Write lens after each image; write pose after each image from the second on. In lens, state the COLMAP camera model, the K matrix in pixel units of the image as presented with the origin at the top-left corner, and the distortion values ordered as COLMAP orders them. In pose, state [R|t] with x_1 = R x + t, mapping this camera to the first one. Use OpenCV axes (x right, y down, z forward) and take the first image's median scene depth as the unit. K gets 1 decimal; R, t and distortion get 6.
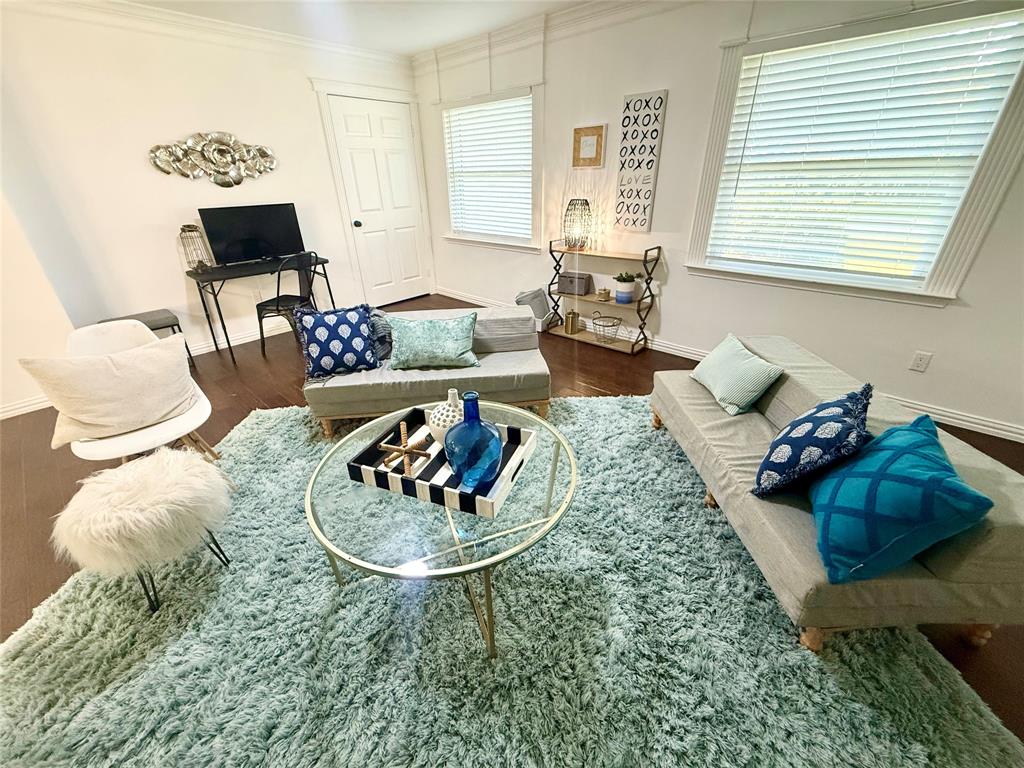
lens RADIAL K [[414.0, 0, 512.0], [0, 414.0, 384.0], [0, 0, 1]] dist [-0.001349, -0.000006]
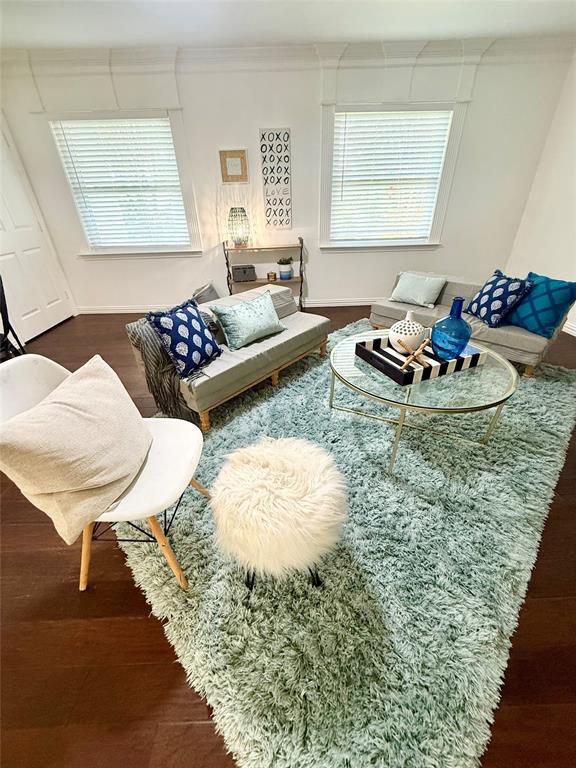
lens RADIAL K [[310.5, 0, 288.0], [0, 310.5, 384.0], [0, 0, 1]] dist [-0.001349, -0.000006]
pose [[0.718616, -0.352432, 0.599486, -0.558588], [0.323220, 0.932563, 0.160795, -0.028262], [-0.615728, 0.078216, 0.784067, 0.177015]]
